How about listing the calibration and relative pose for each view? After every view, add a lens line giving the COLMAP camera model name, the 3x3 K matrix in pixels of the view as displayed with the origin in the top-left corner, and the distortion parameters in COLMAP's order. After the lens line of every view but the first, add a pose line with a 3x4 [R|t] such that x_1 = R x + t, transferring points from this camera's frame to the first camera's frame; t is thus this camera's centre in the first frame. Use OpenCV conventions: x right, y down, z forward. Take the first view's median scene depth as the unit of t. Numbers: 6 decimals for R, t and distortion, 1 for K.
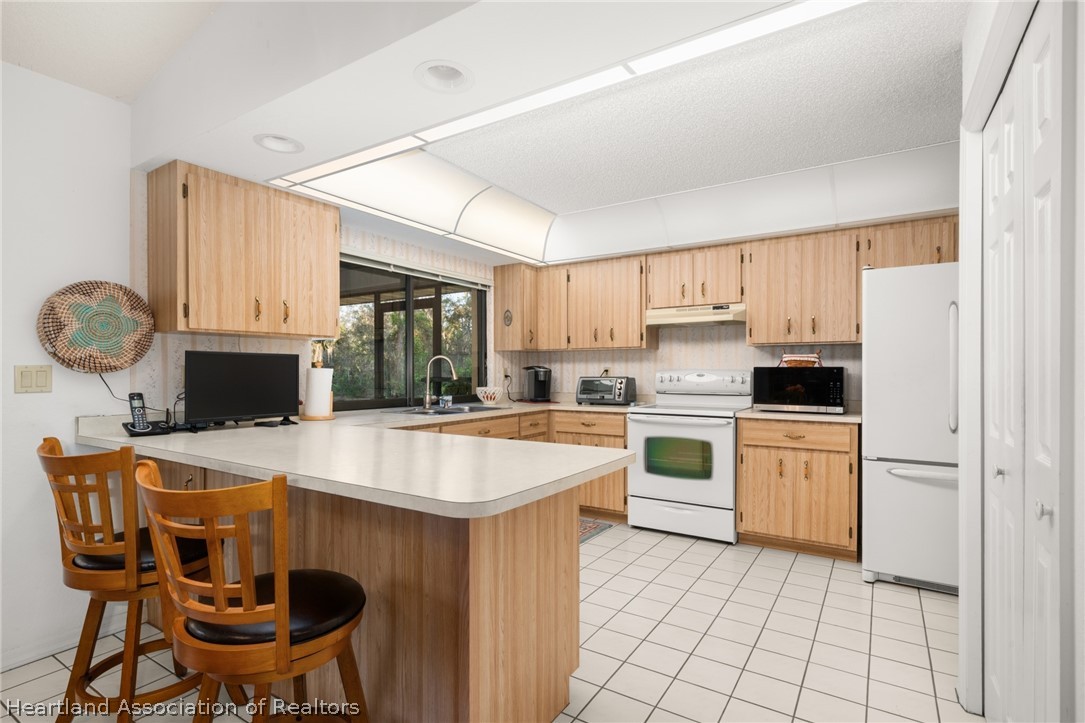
lens RADIAL K [[533.8, 0, 536.7], [0, 533.8, 368.9], [0, 0, 1]] dist [0.000535, 0.002394]
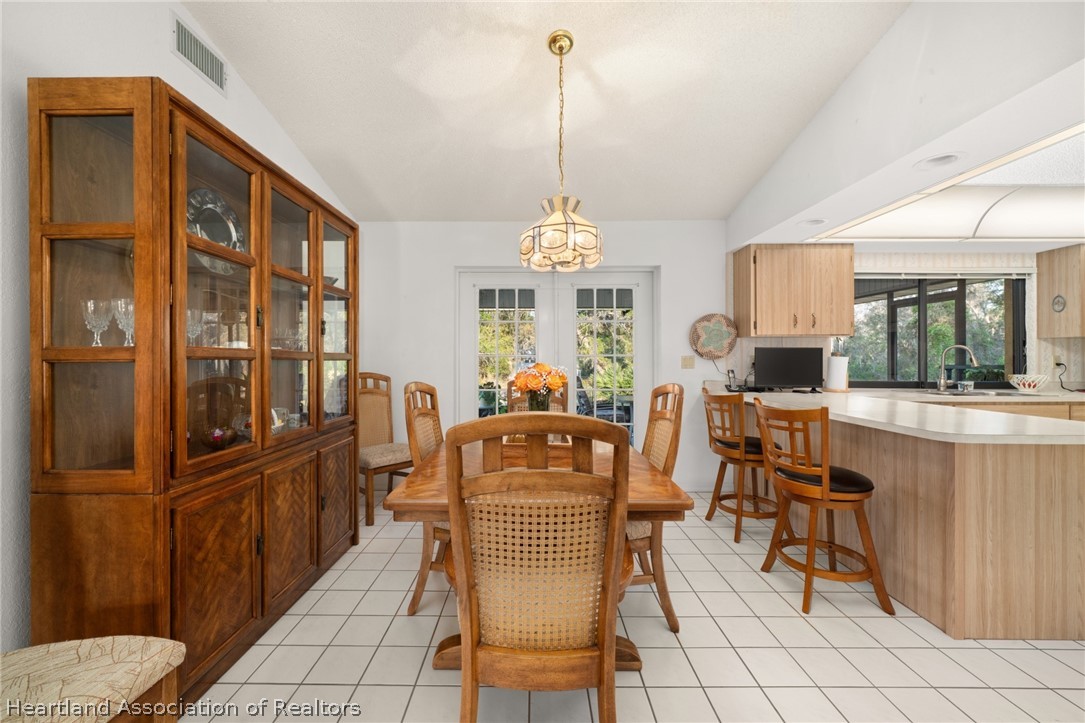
lens RADIAL K [[421.4, 0, 533.2], [0, 421.4, 358.9], [0, 0, 1]] dist [-0.000441, 0.000069]
pose [[0.541097, 0.001842, -0.840958, 0.122646], [0.002140, 0.999991, 0.003567, -0.001261], [0.840957, -0.003730, 0.541088, -0.357615]]
